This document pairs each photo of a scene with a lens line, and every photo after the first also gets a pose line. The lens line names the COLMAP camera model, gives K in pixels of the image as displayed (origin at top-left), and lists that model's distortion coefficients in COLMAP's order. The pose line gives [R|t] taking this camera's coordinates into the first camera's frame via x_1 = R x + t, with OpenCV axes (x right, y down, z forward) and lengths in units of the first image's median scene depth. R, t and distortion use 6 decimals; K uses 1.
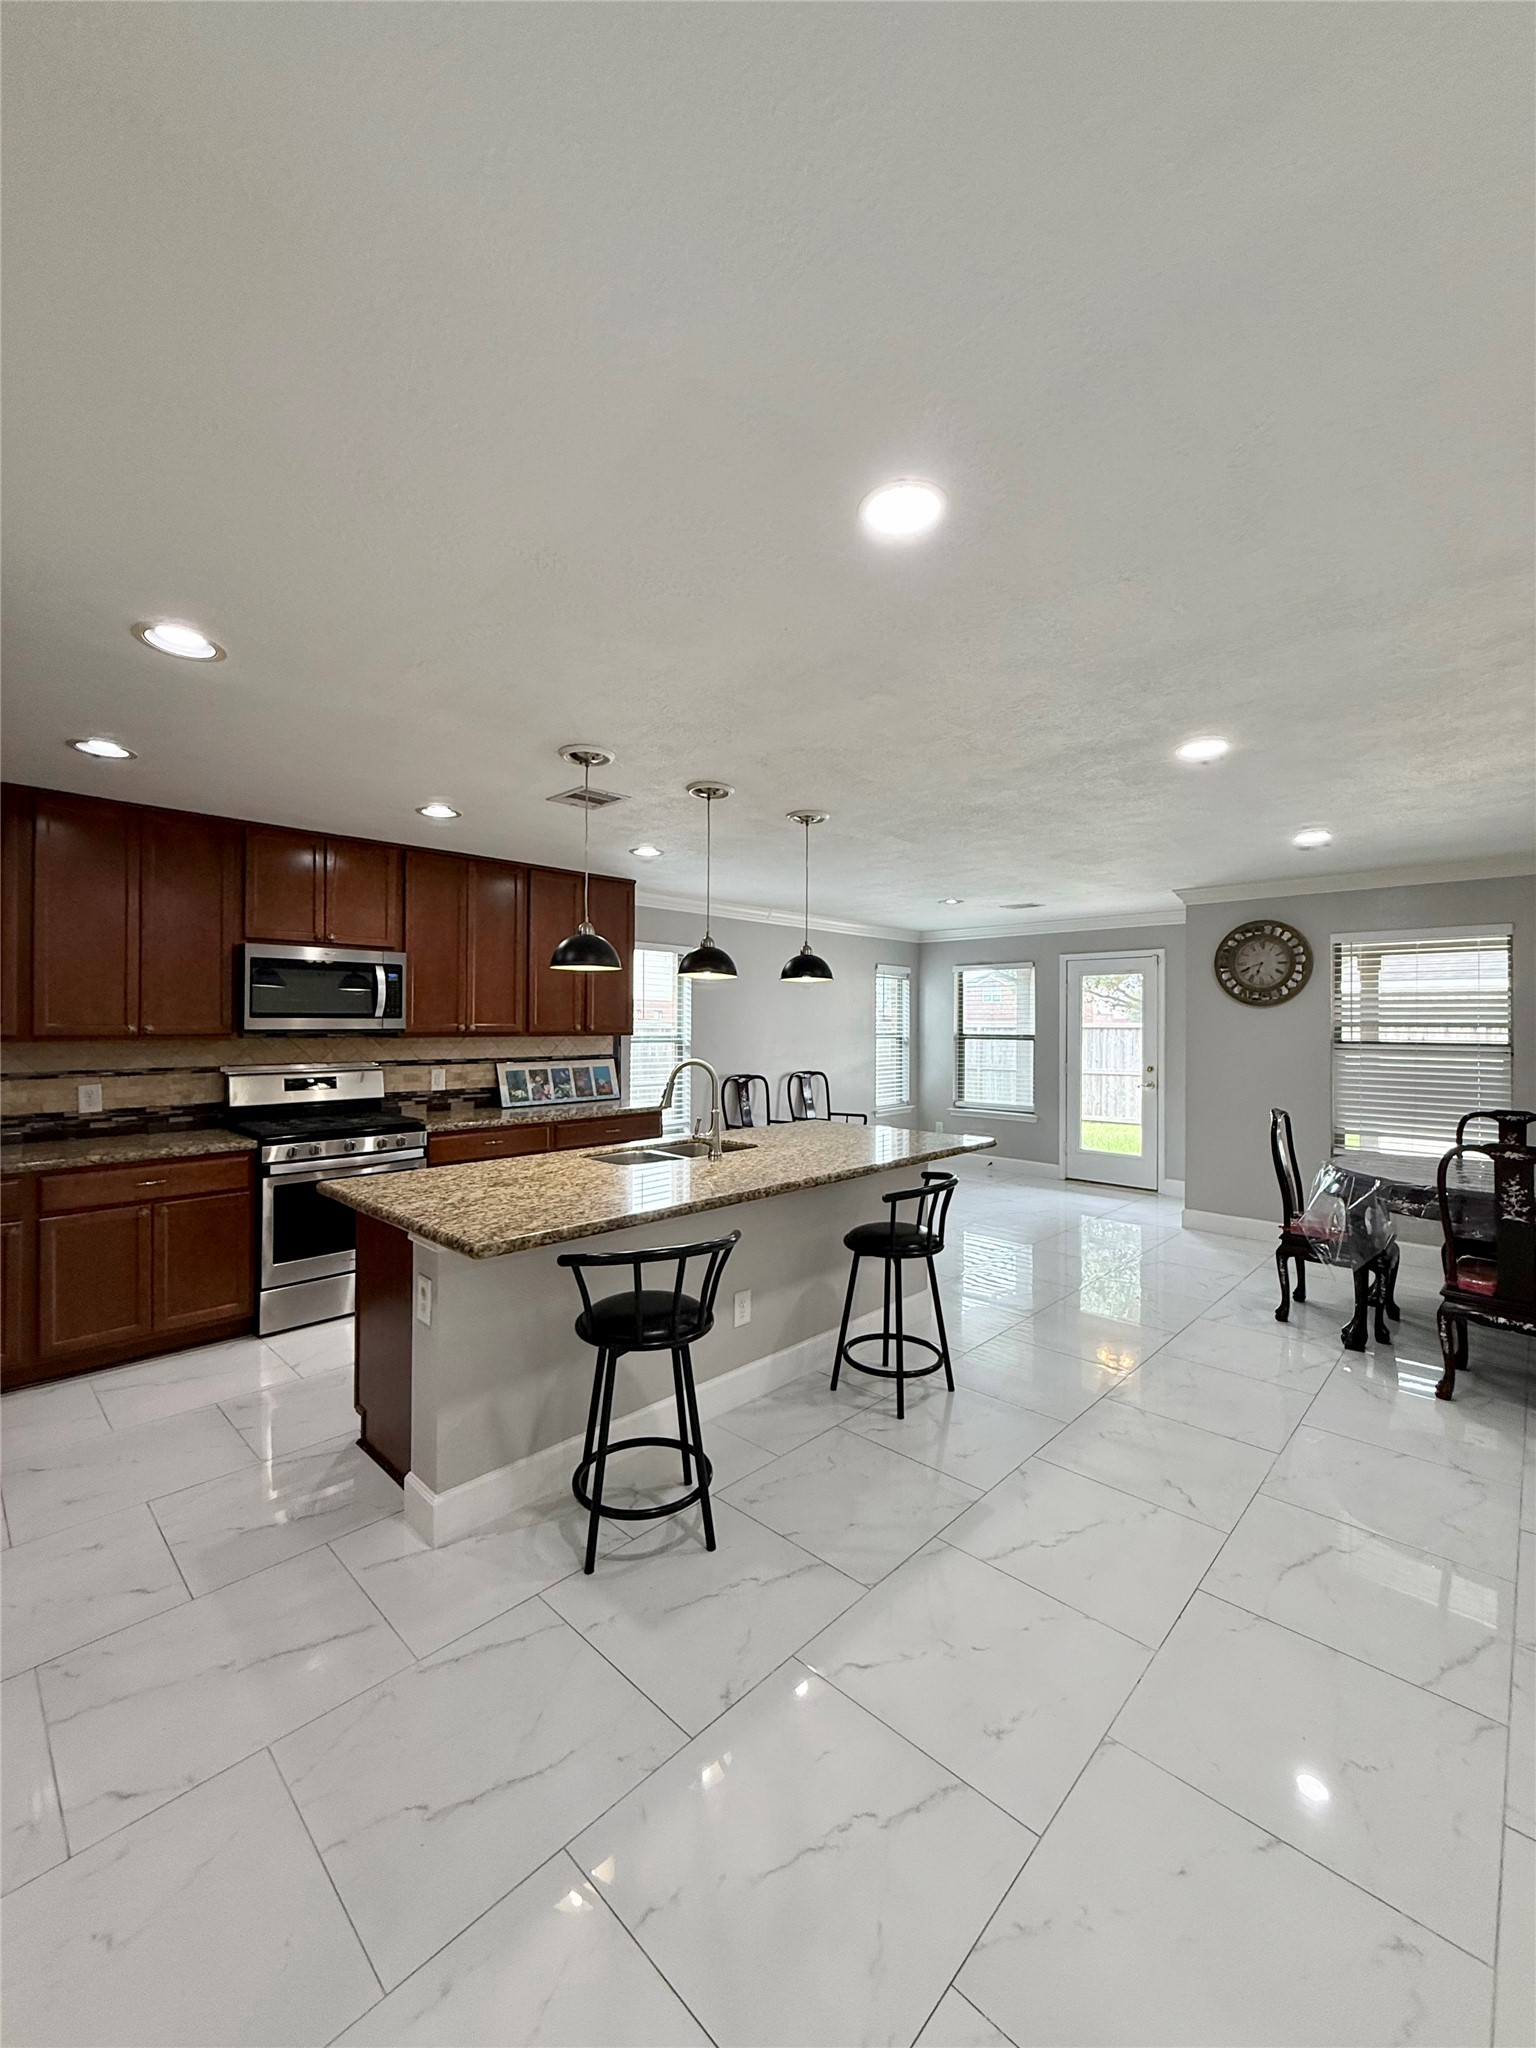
lens RADIAL K [[822.8, 0, 762.8], [0, 822.8, 1018.2], [0, 0, 1]] dist [0.002568, -0.000183]
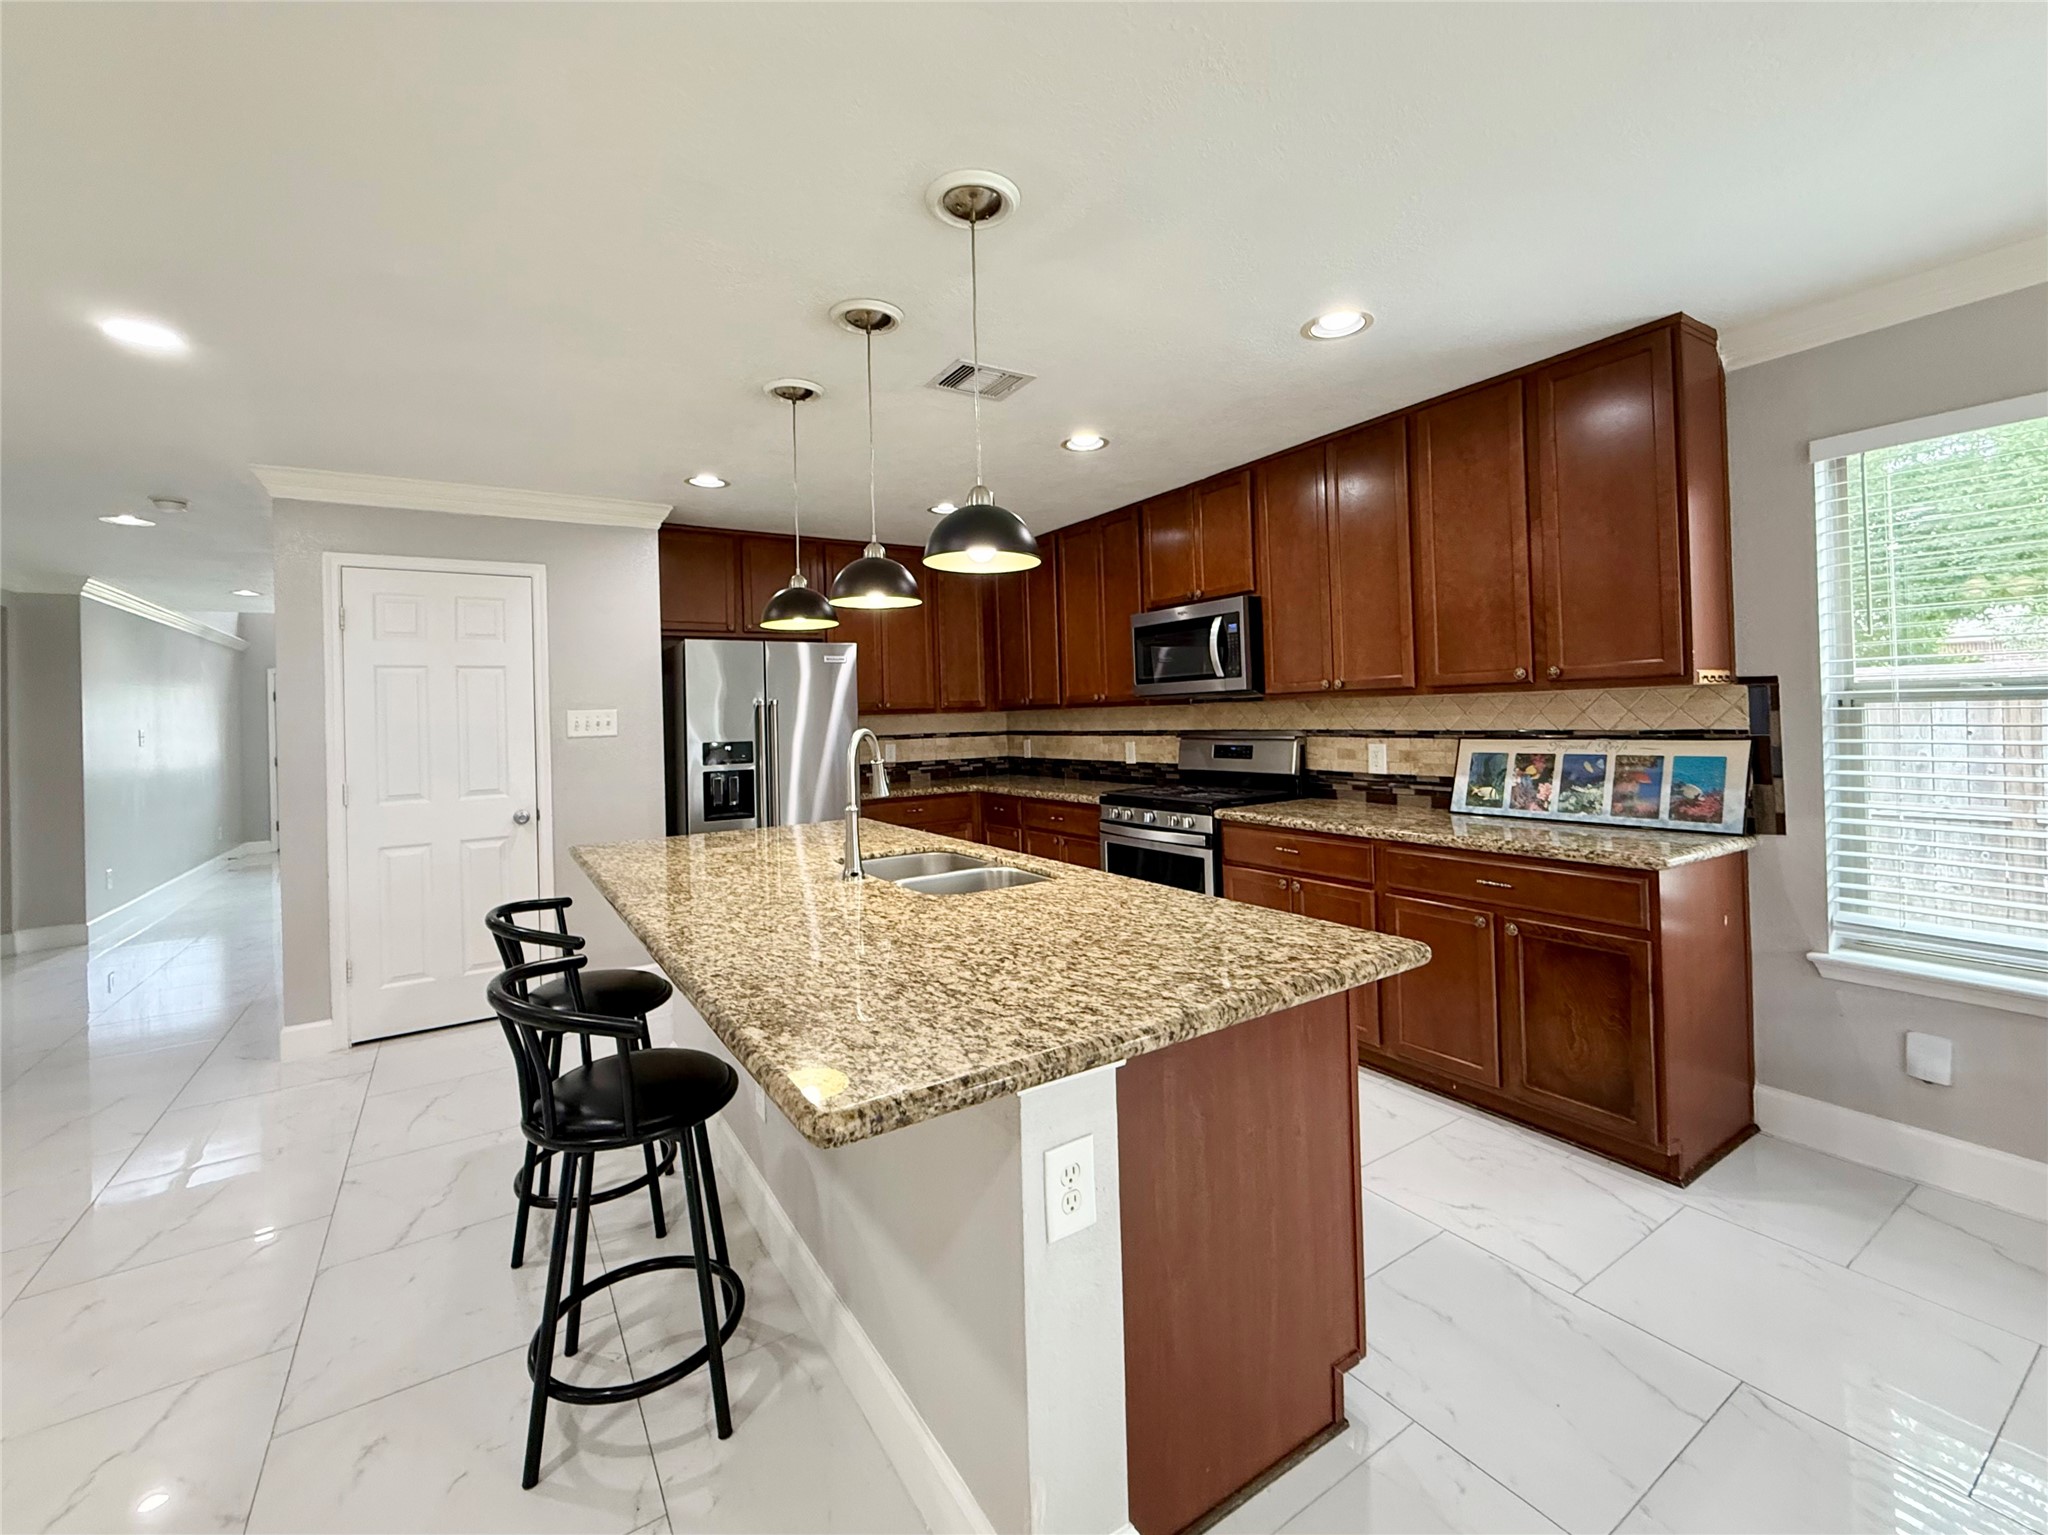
lens RADIAL K [[822.8, 0, 1019.7], [0, 822.8, 749.4], [0, 0, 1]] dist [0.002568, -0.000183]
pose [[-0.225661, 0.045181, -0.973158, 0.363905], [0.037094, 0.998598, 0.037761, 0.028786], [0.973500, -0.027577, -0.227020, 0.861430]]
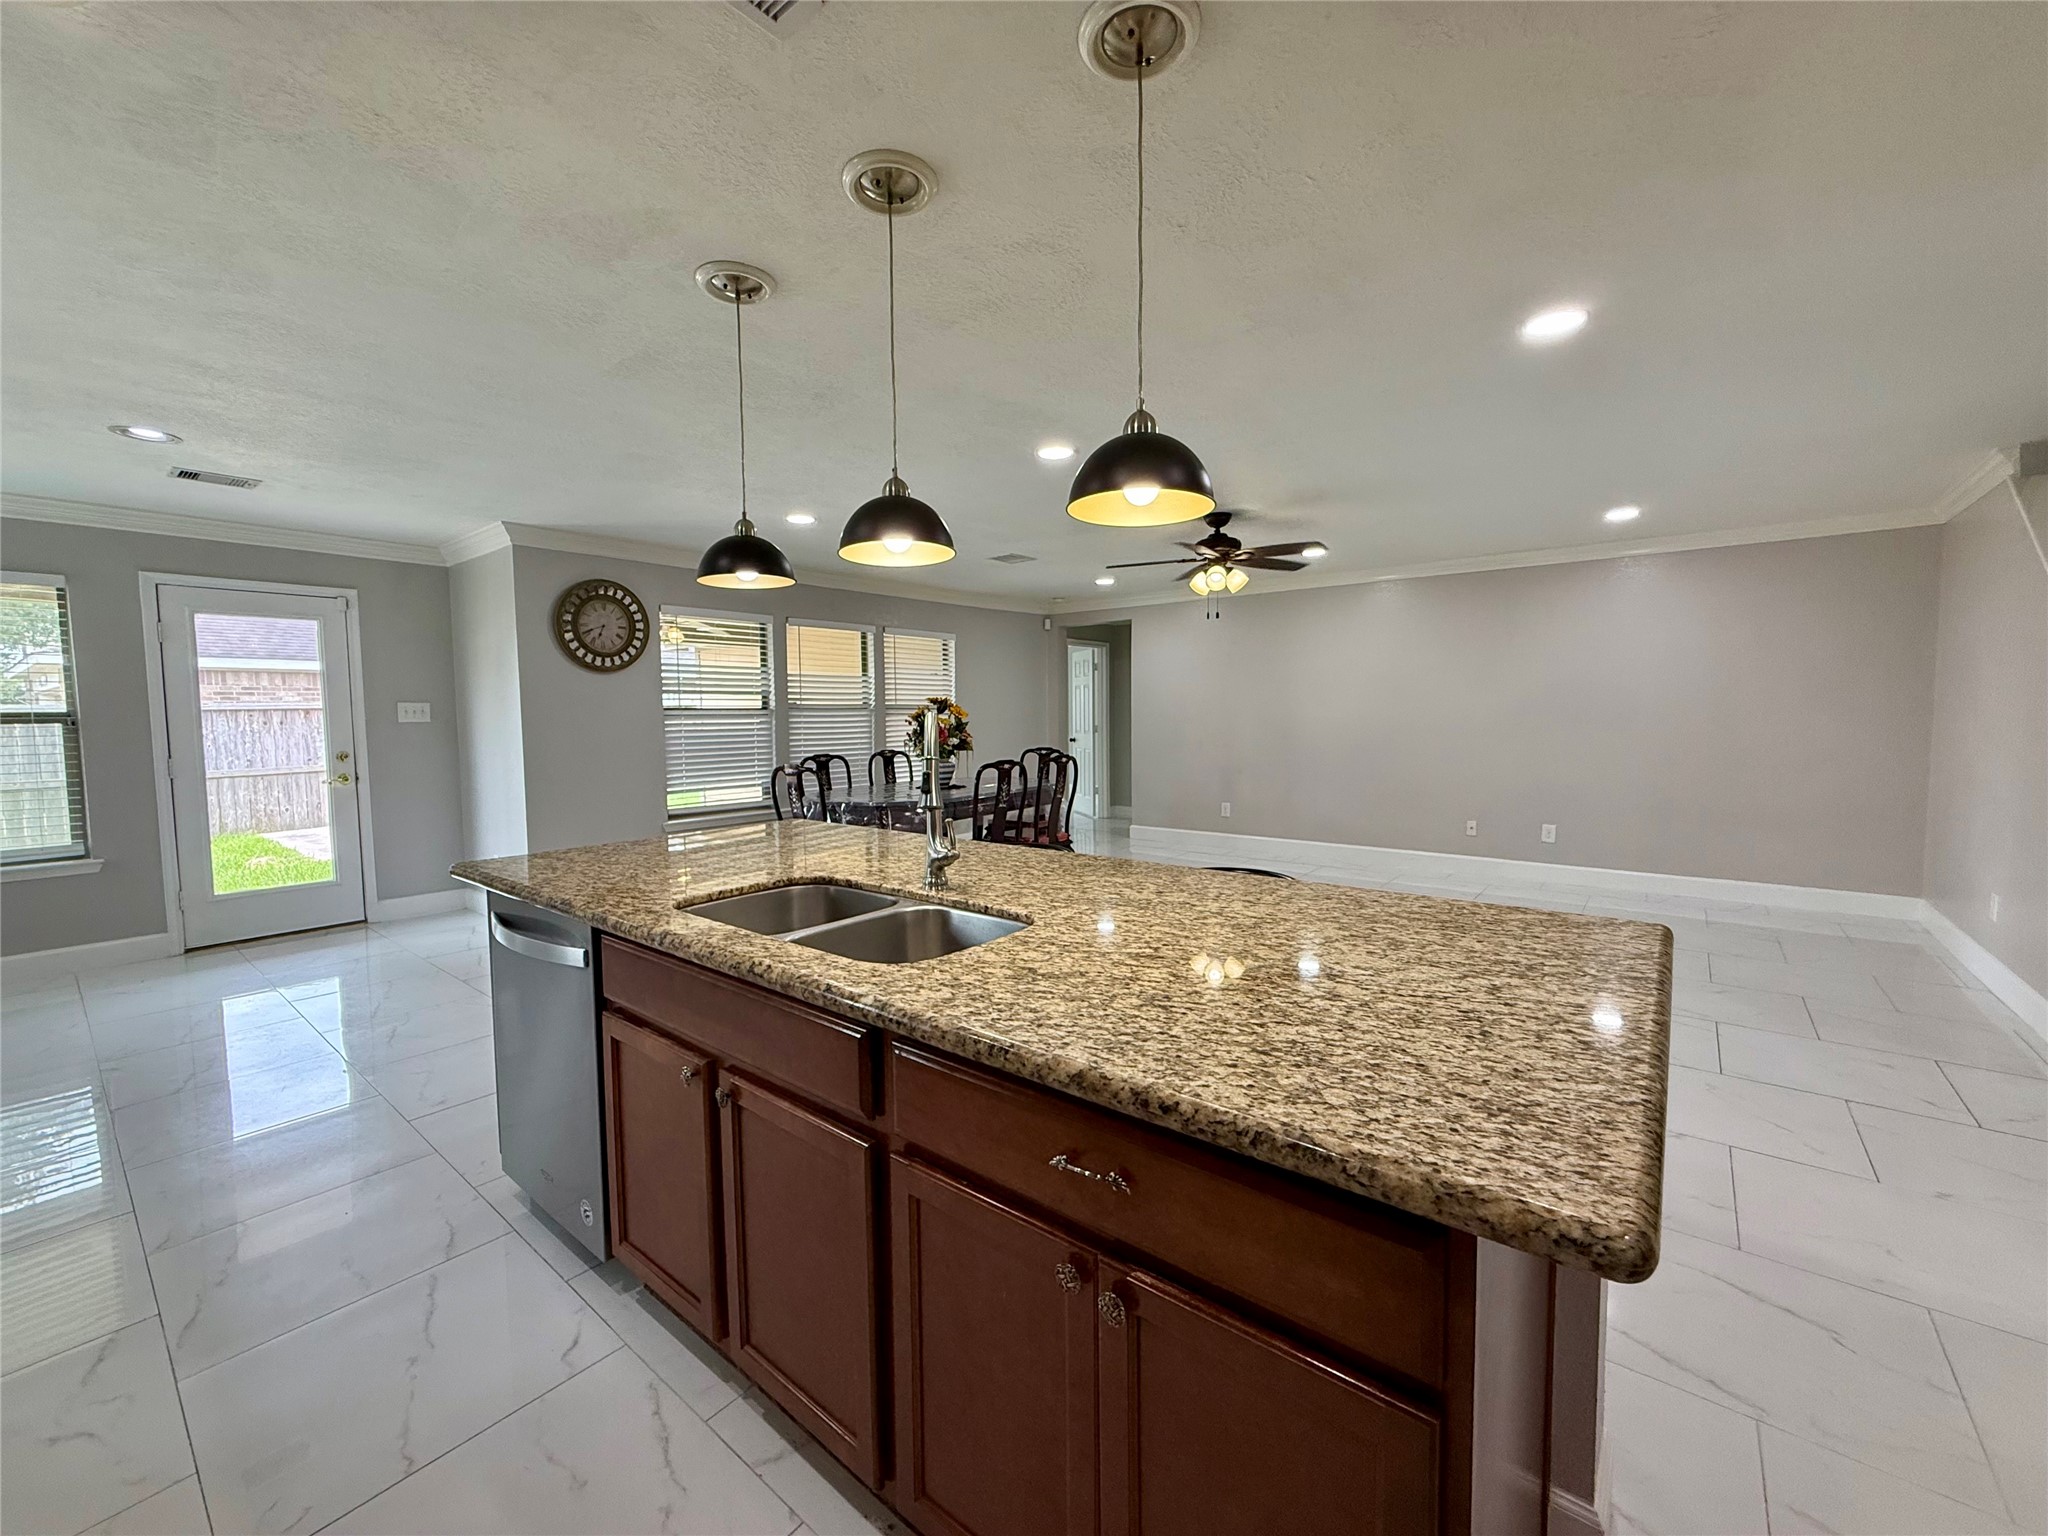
lens RADIAL K [[822.8, 0, 1023.5], [0, 822.8, 761.1], [0, 0, 1]] dist [0.002568, -0.000183]
pose [[-0.090533, -0.064569, 0.993798, -0.439728], [0.005841, 0.997844, 0.065364, 0.033010], [-0.995876, 0.011723, -0.089961, 0.706110]]
